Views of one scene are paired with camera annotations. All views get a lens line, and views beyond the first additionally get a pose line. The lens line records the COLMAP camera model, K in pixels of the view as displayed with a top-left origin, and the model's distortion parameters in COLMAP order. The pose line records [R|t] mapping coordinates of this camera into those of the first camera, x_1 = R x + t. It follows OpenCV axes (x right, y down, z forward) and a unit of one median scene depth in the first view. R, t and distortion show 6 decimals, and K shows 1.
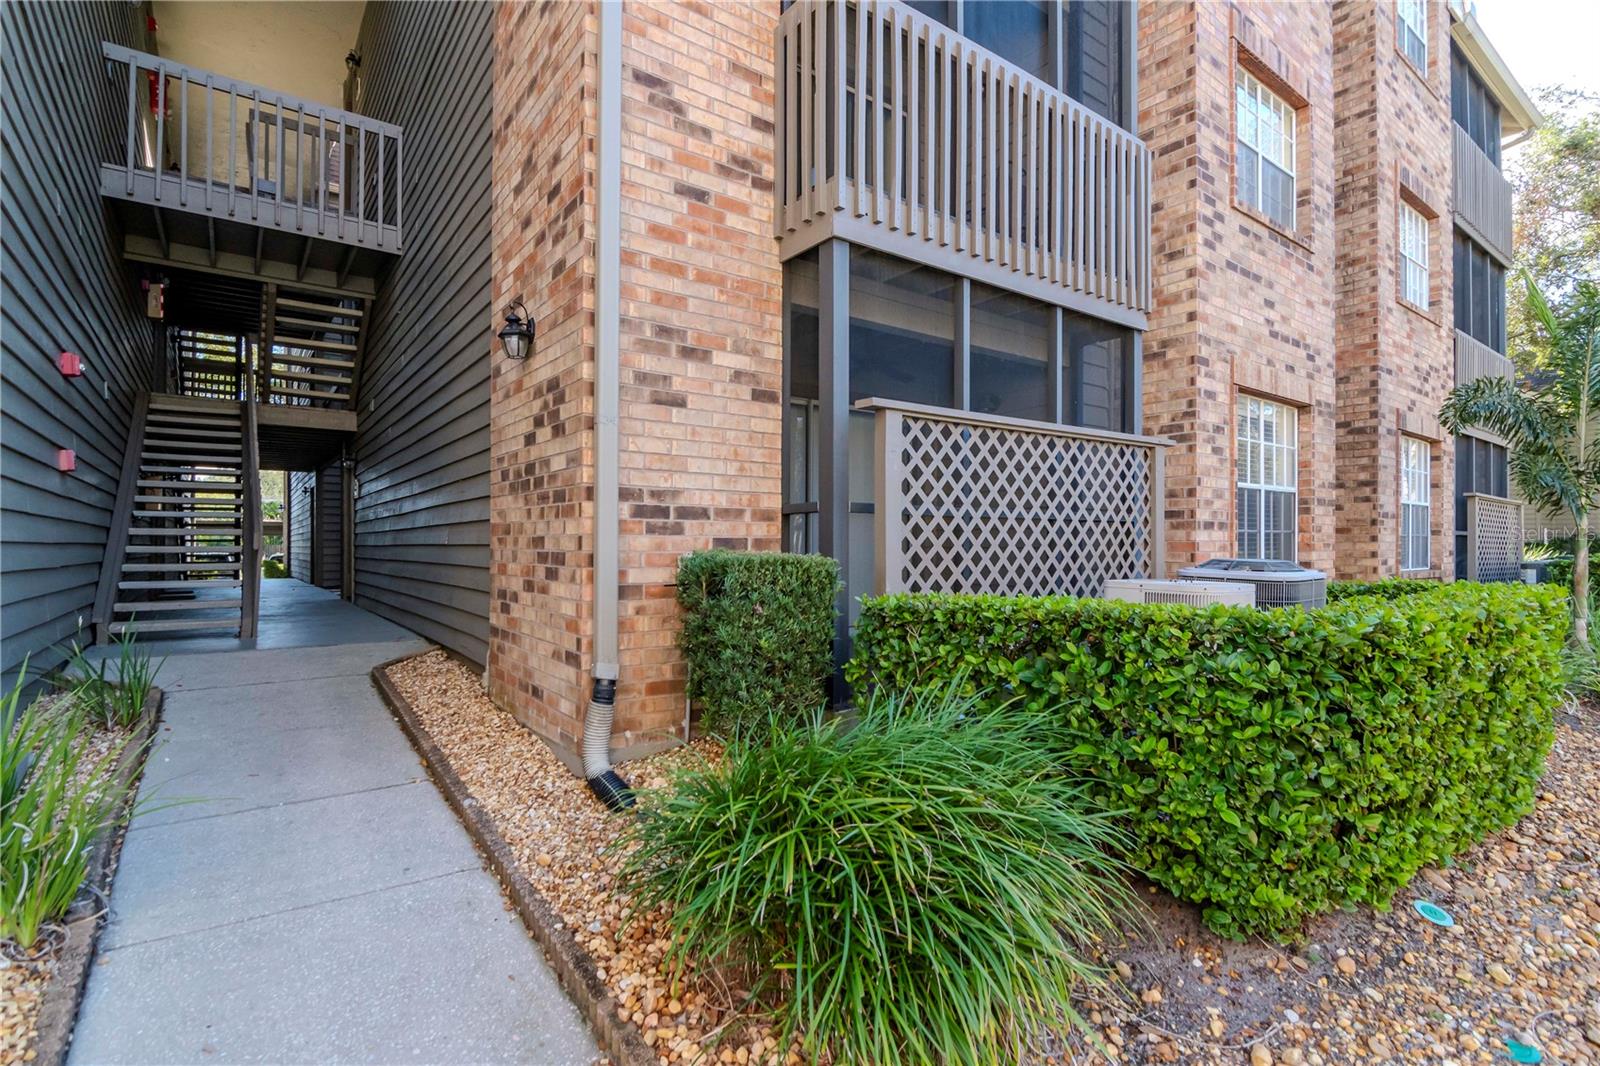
lens RADIAL K [[802.1, 0, 792.6], [0, 802.1, 545.1], [0, 0, 1]] dist [-0.002445, -0.005391]
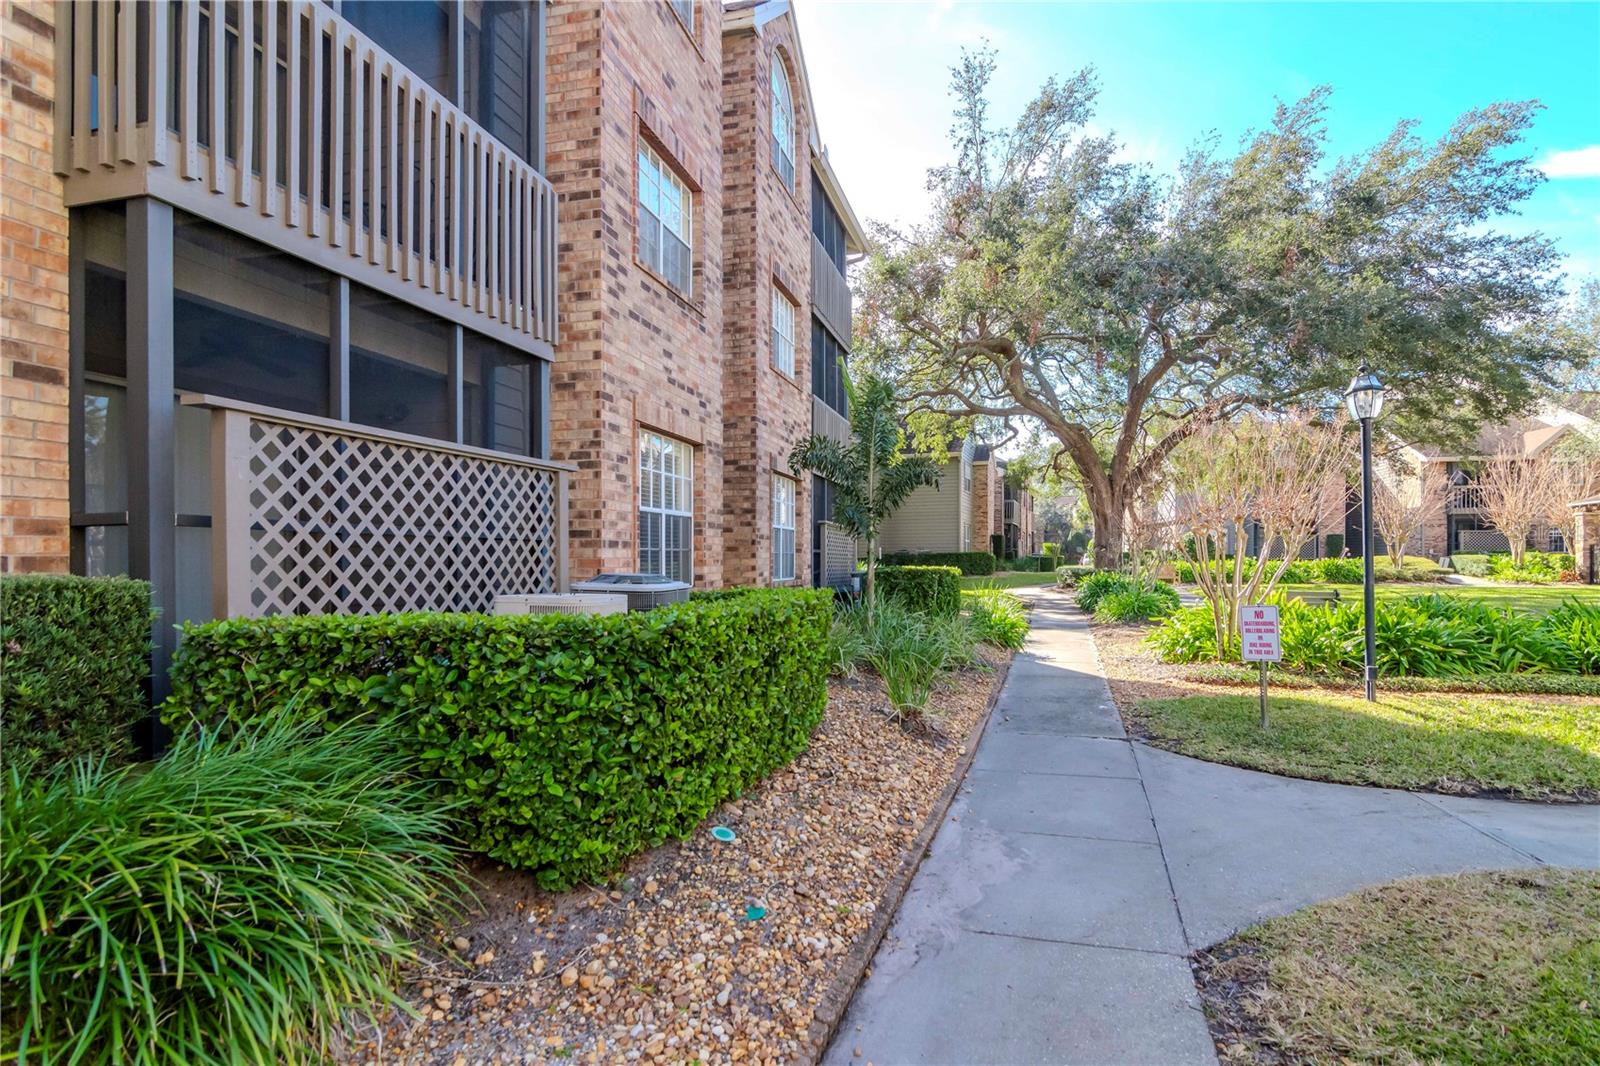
lens RADIAL K [[802.1, 0, 859.8], [0, 802.1, 570.5], [0, 0, 1]] dist [-0.002445, -0.005391]
pose [[0.751837, -0.013303, 0.659215, 0.056076], [0.006167, 0.999895, 0.013144, -0.000391], [-0.659320, -0.005817, 0.751840, -0.108915]]
